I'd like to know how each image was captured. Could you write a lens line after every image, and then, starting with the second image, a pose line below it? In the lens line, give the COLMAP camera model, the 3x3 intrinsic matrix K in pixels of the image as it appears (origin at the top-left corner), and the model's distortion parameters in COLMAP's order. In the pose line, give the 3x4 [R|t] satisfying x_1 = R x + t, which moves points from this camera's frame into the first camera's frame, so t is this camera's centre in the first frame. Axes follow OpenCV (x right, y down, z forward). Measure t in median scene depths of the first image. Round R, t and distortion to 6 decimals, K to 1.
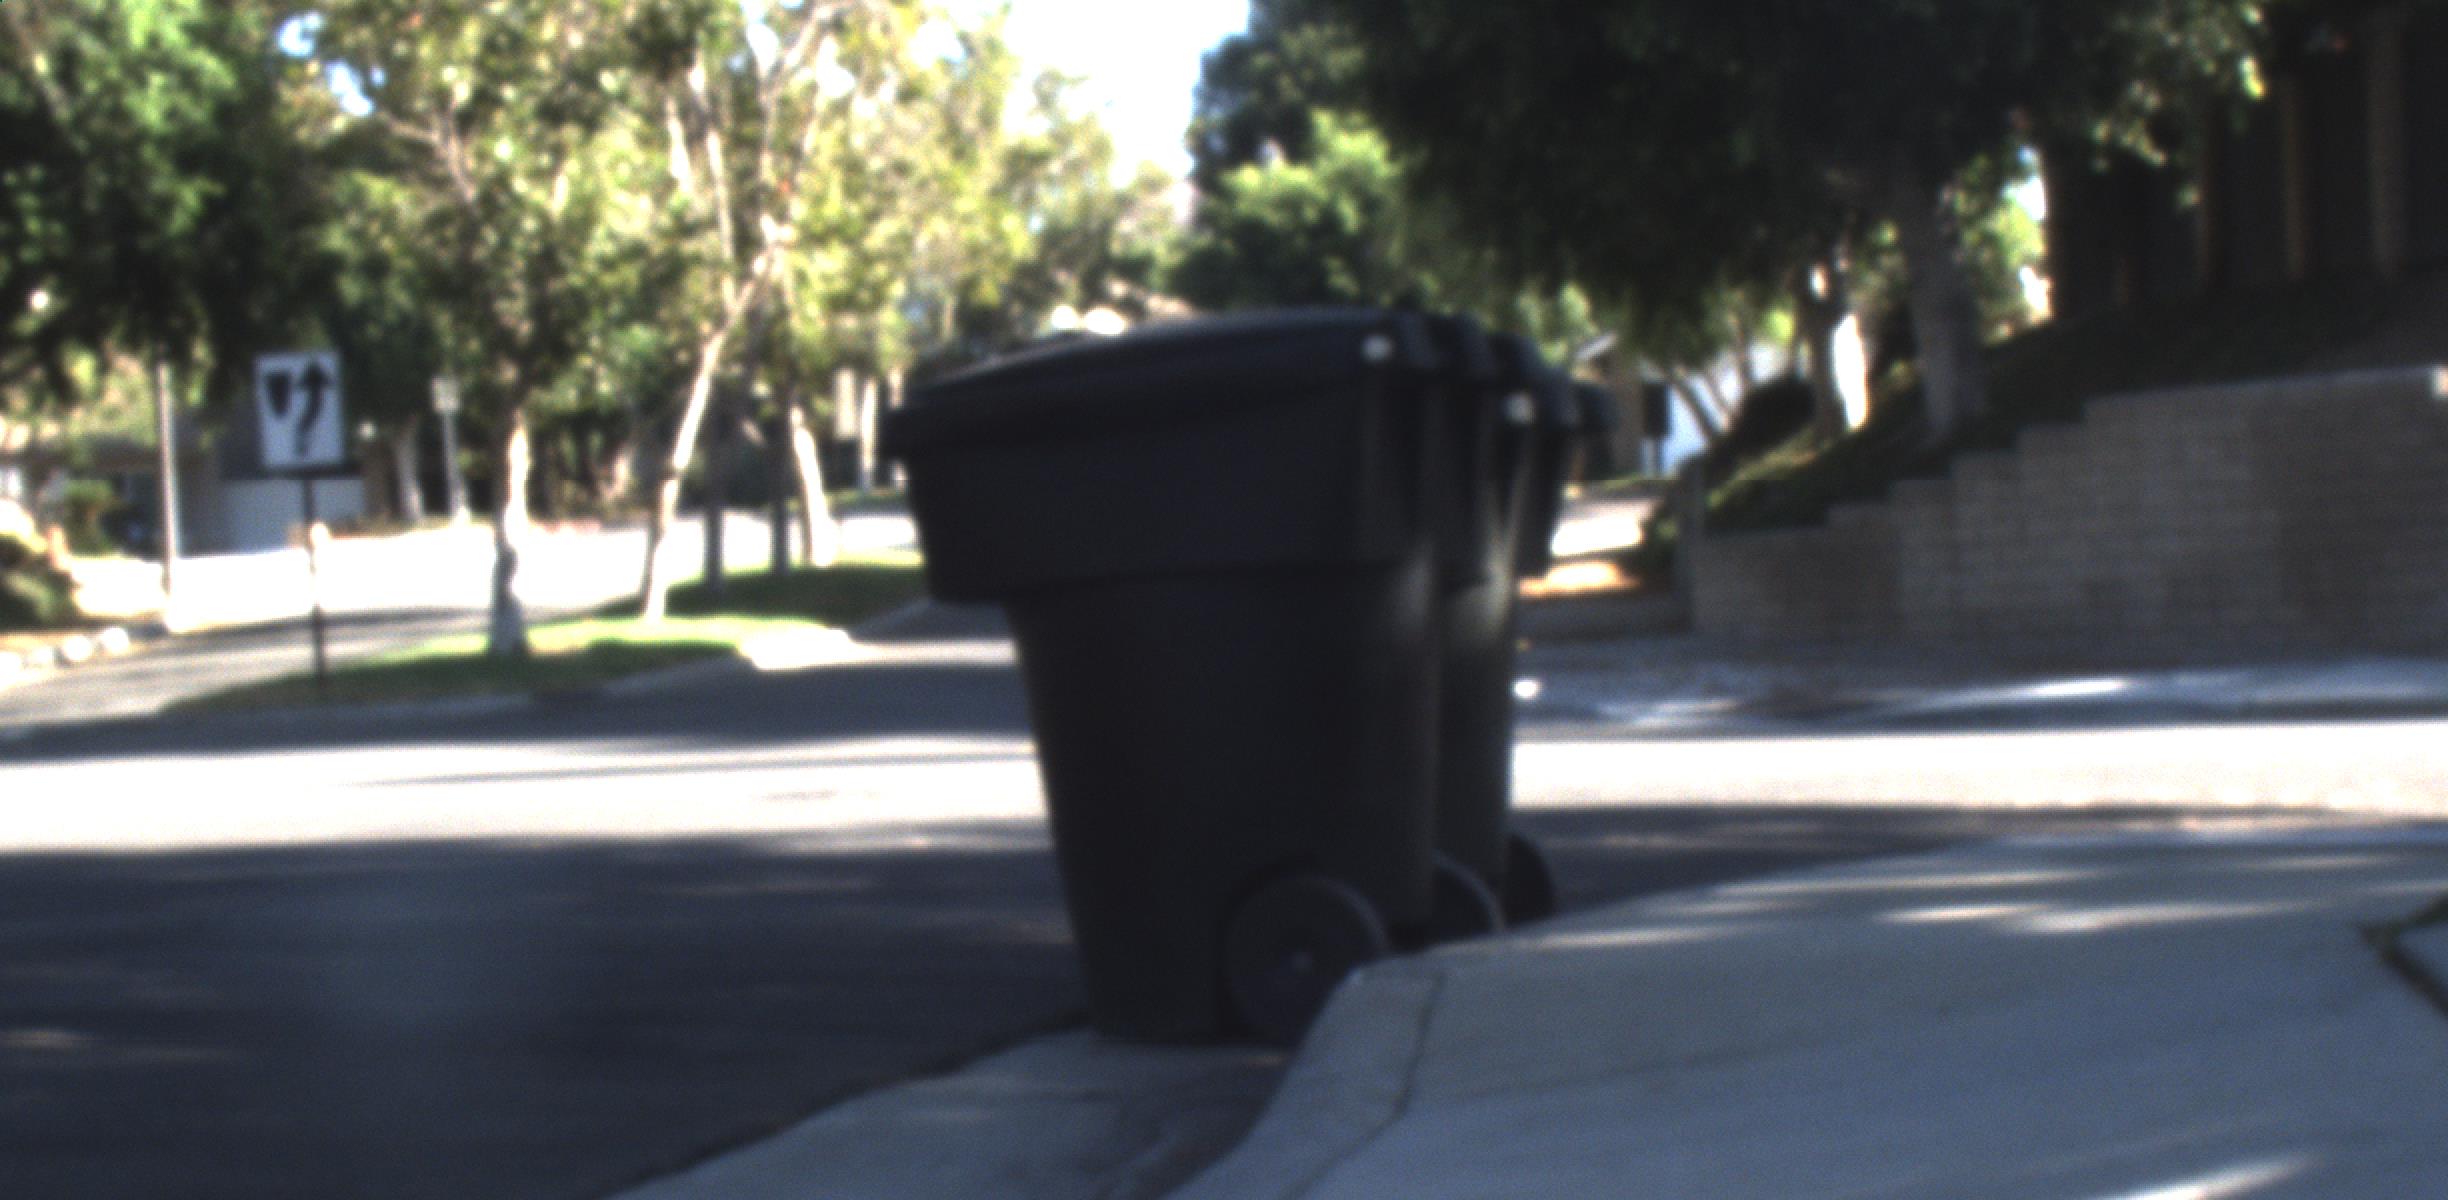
lens RADIAL K [[8527.3, 0, 1234.9], [0, 8527.3, 617.1], [0, 0, 1]] dist [0.246399, 0.000000]
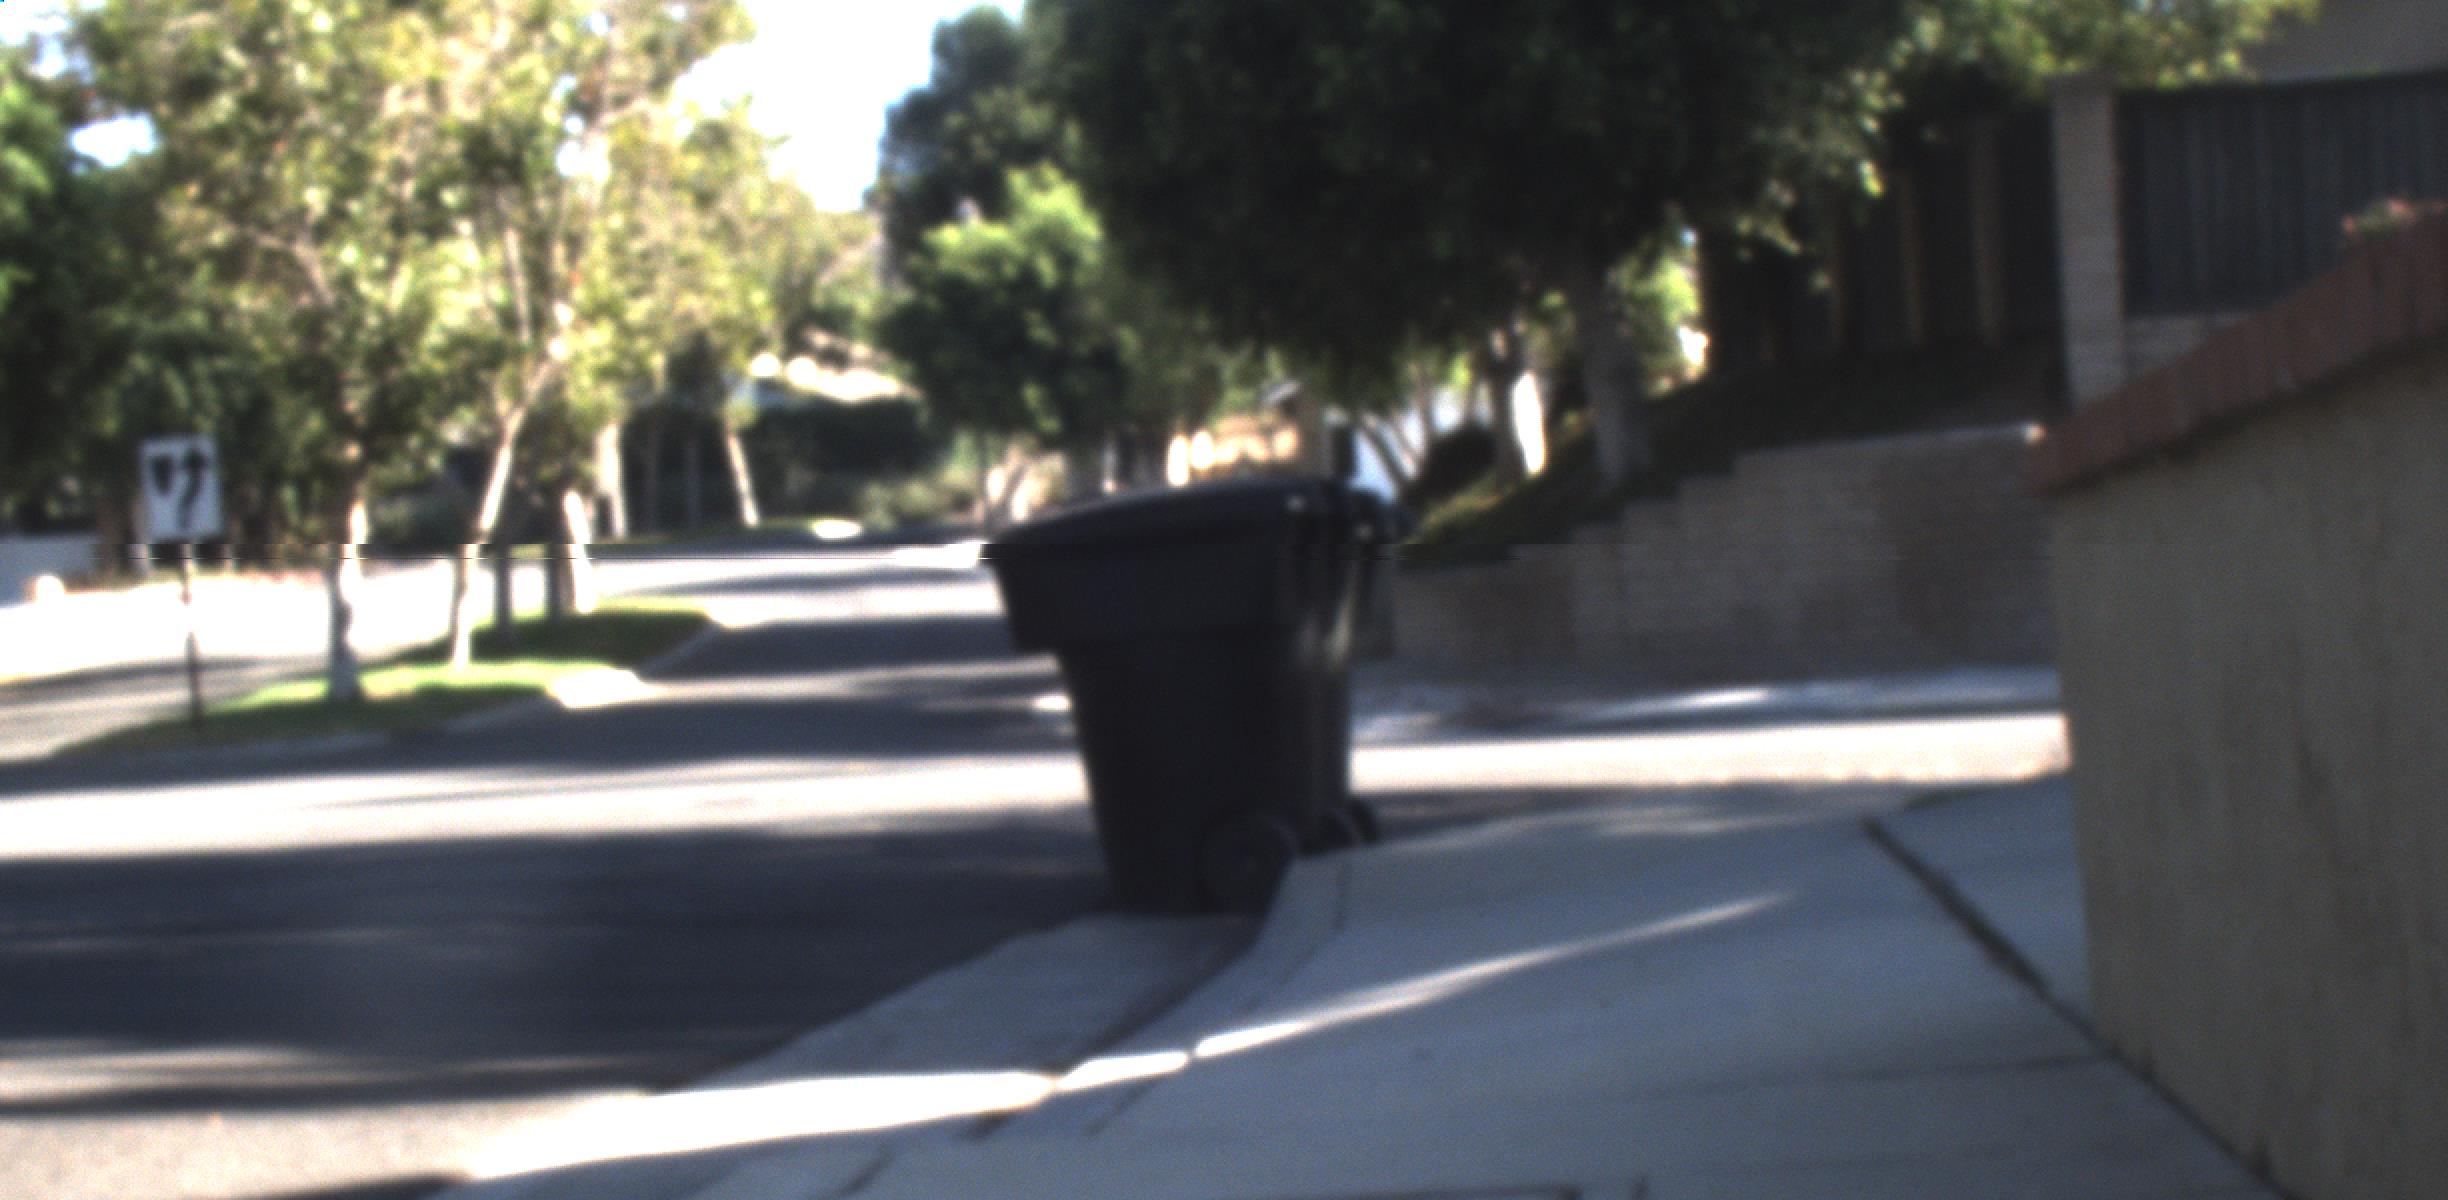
lens RADIAL K [[8527.3, 0, 1221.4], [0, 8527.3, 604.6], [0, 0, 1]] dist [0.246399, 0.000000]
pose [[0.999145, -0.017913, 0.037268, -0.011818], [0.018105, 0.999825, -0.004798, -0.000534], [-0.037176, 0.005468, 0.999294, -0.132958]]
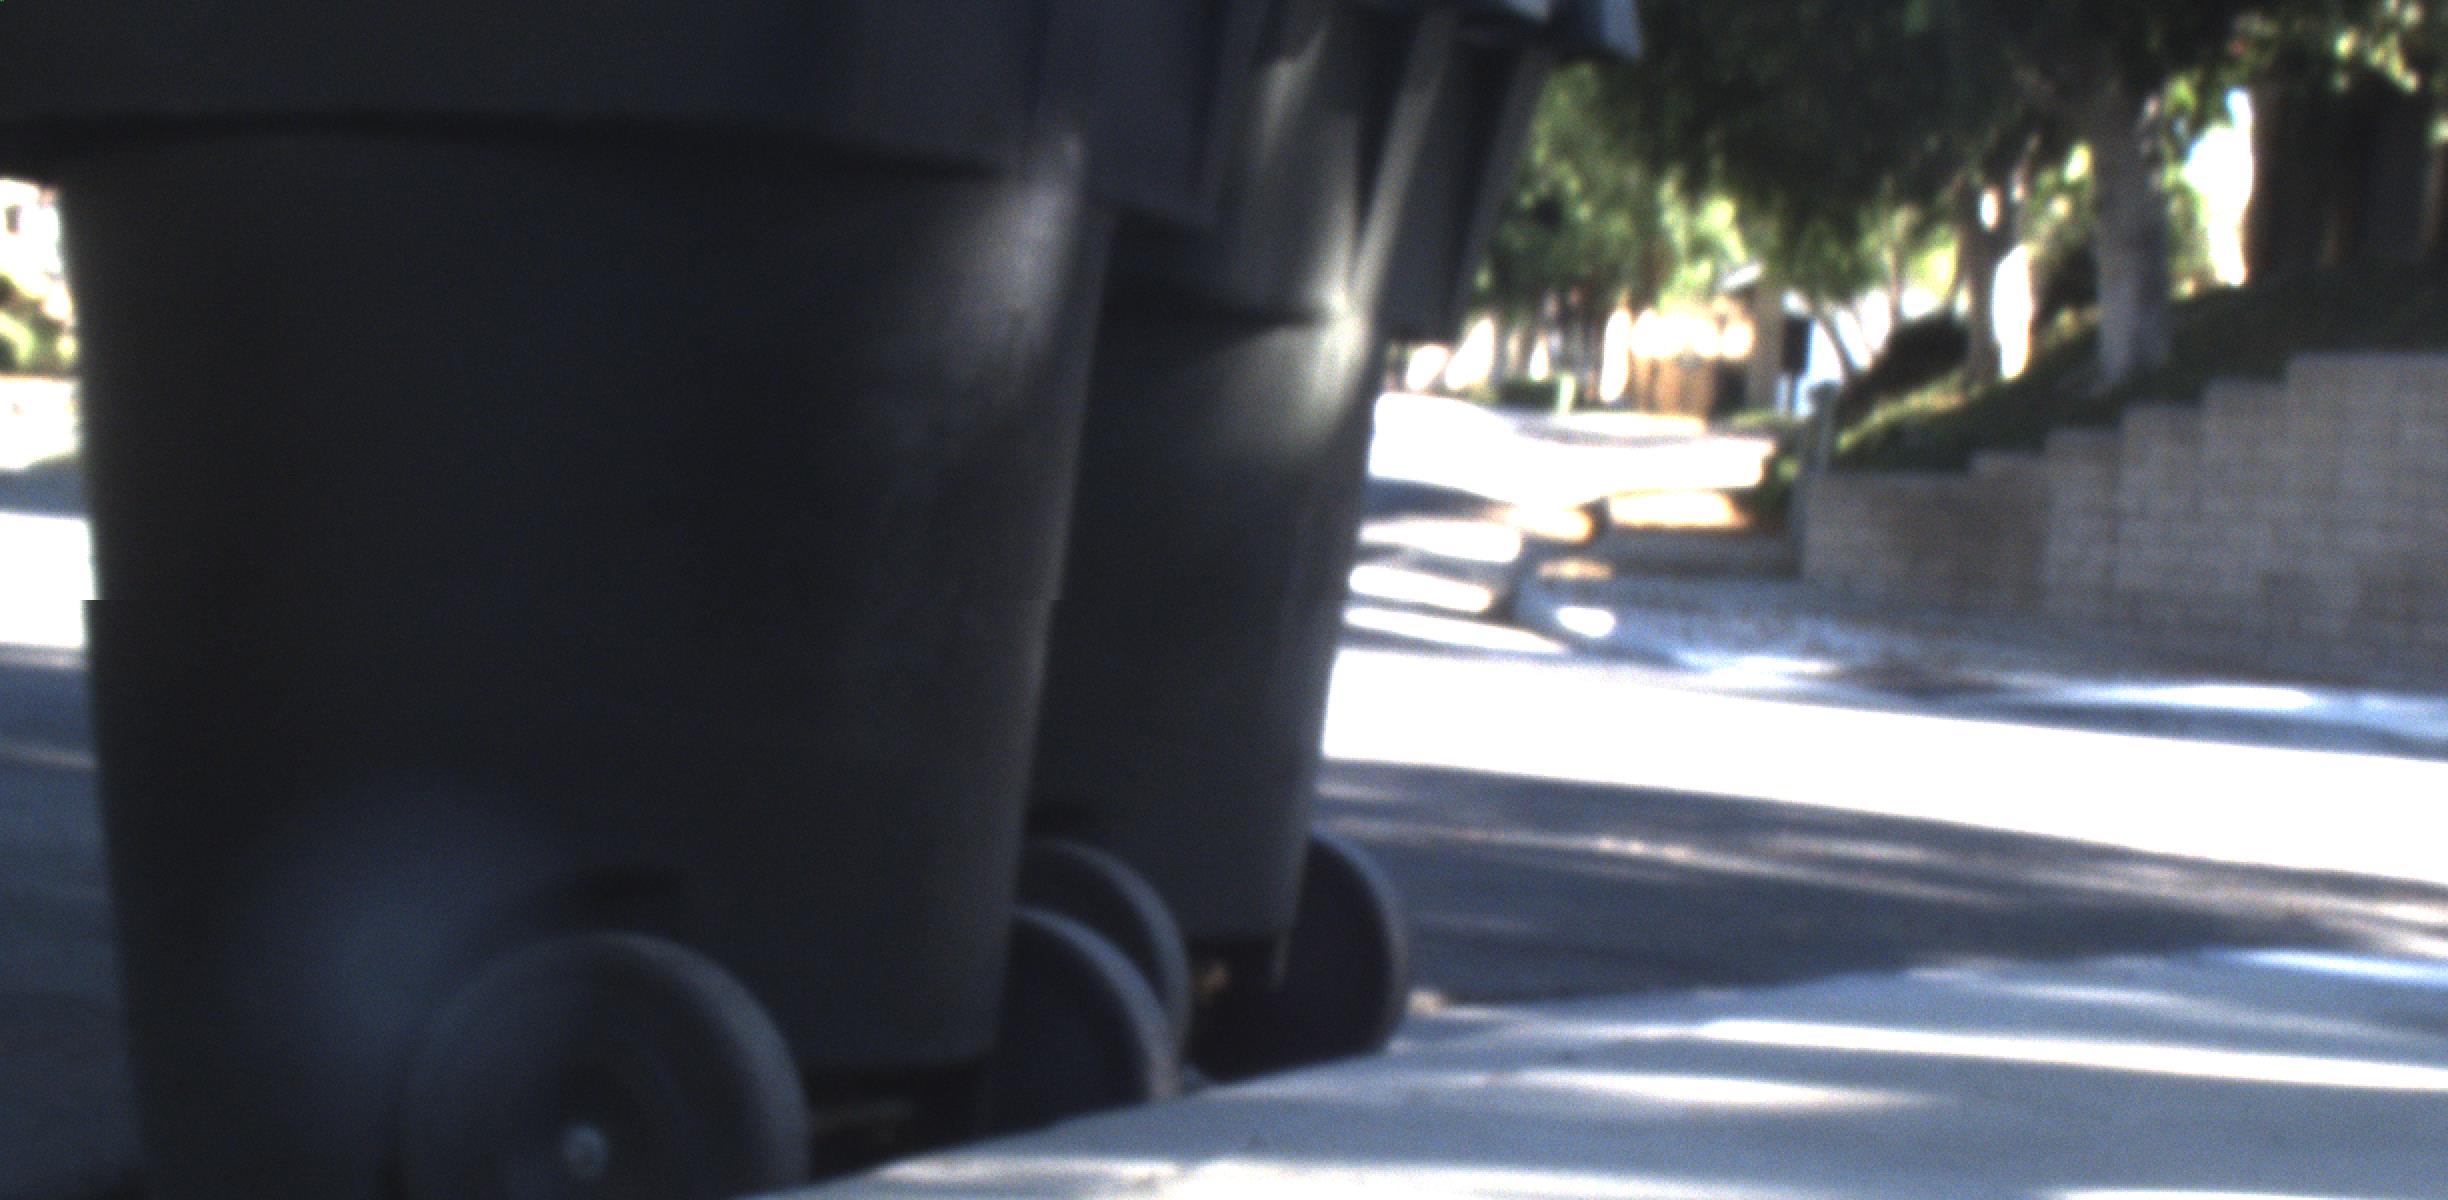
lens RADIAL K [[8527.3, 0, 1238.8], [0, 8527.3, 614.0], [0, 0, 1]] dist [0.246399, 0.000000]
pose [[0.993442, 0.113567, -0.013254, 0.008440], [-0.113411, 0.993476, 0.011983, 0.001174], [0.014528, -0.010401, 0.999840, 0.124980]]
